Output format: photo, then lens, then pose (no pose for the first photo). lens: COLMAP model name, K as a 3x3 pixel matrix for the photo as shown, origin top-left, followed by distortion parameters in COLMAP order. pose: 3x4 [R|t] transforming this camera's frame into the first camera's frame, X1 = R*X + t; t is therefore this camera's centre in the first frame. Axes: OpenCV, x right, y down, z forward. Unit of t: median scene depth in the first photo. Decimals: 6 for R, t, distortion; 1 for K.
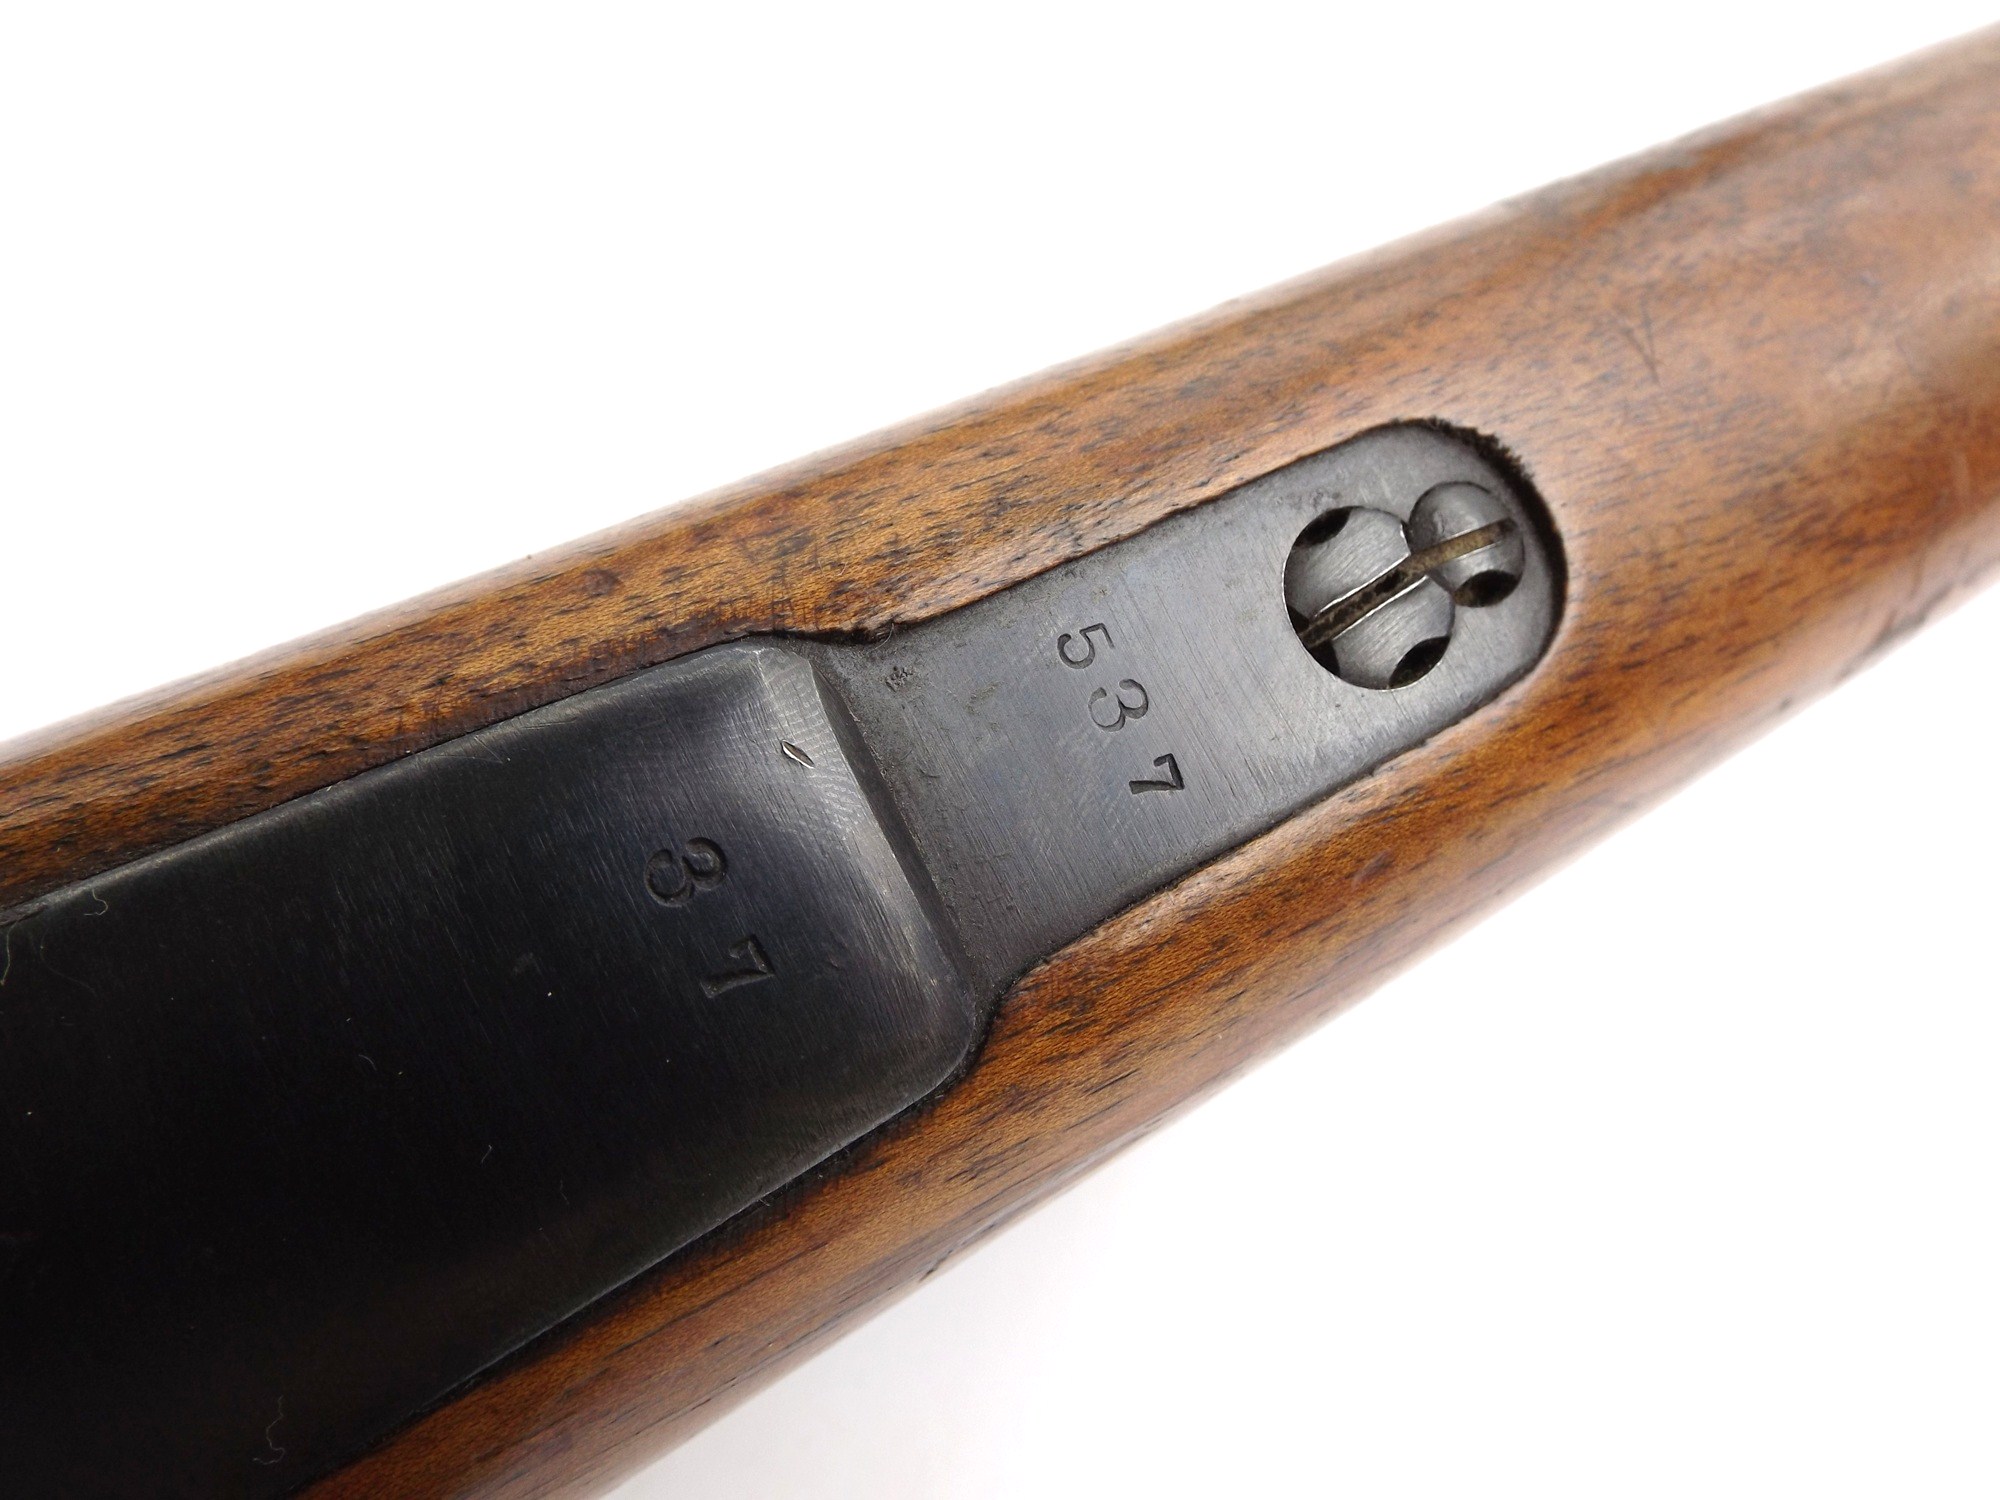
lens RADIAL K [[1426.6, 0, 995.8], [0, 1426.6, 748.3], [0, 0, 1]] dist [0.024498, -0.028132]
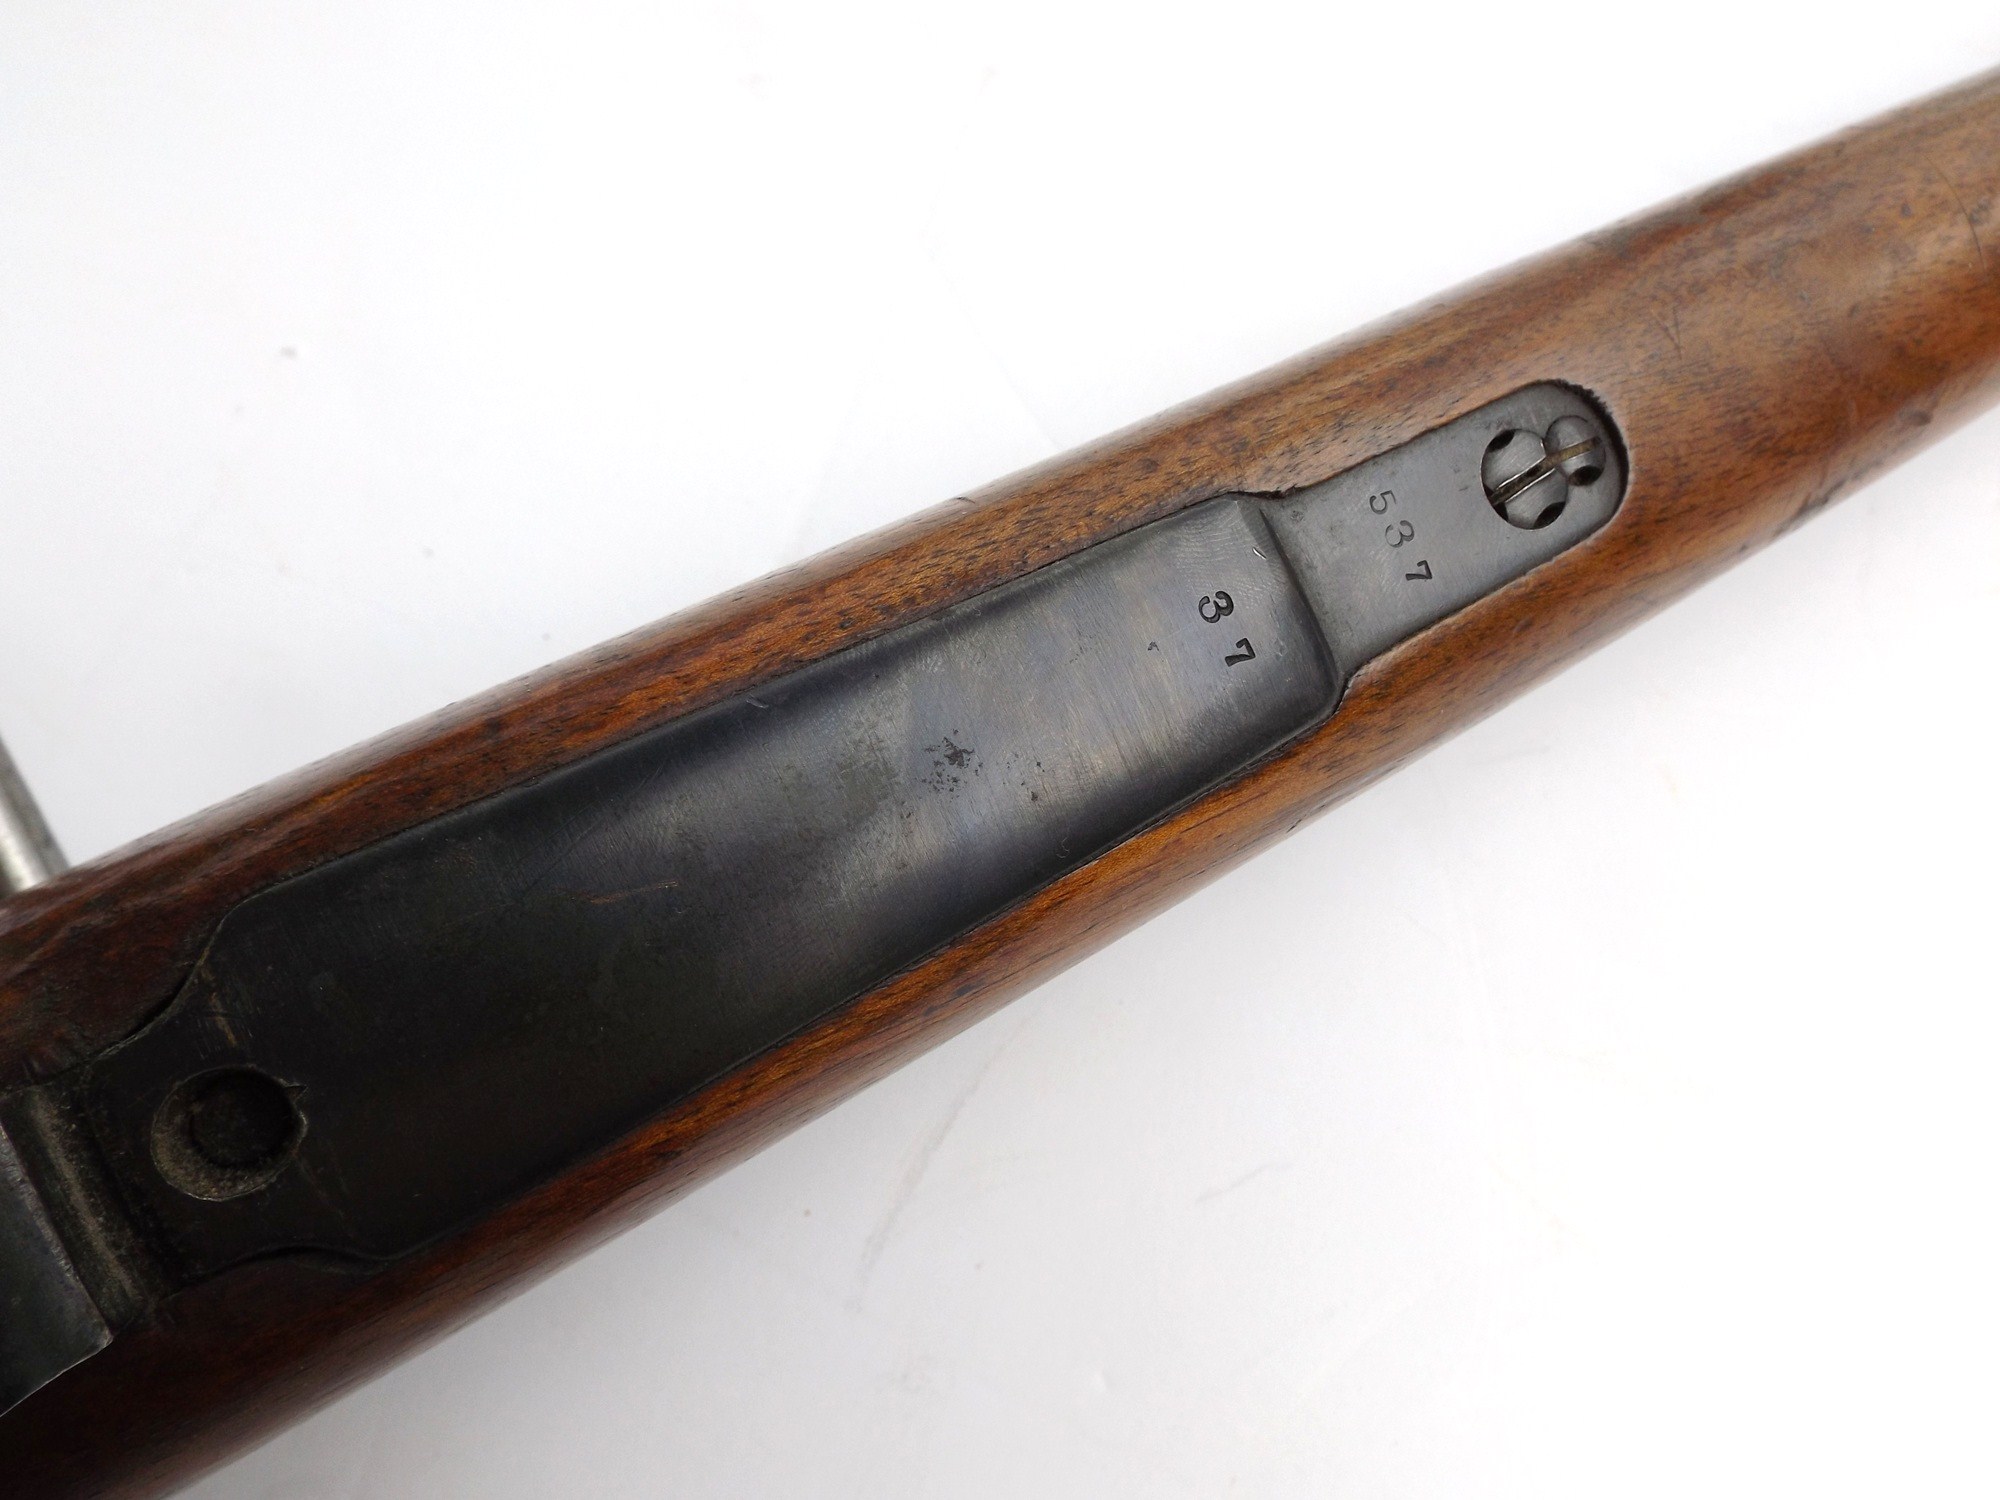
lens RADIAL K [[1426.6, 0, 1000.0], [0, 1426.6, 756.8], [0, 0, 1]] dist [0.024498, -0.028132]
pose [[0.999529, 0.009435, 0.029186, -0.458185], [-0.011628, 0.997047, 0.075912, 0.116764], [-0.028383, -0.076215, 0.996687, -0.834861]]
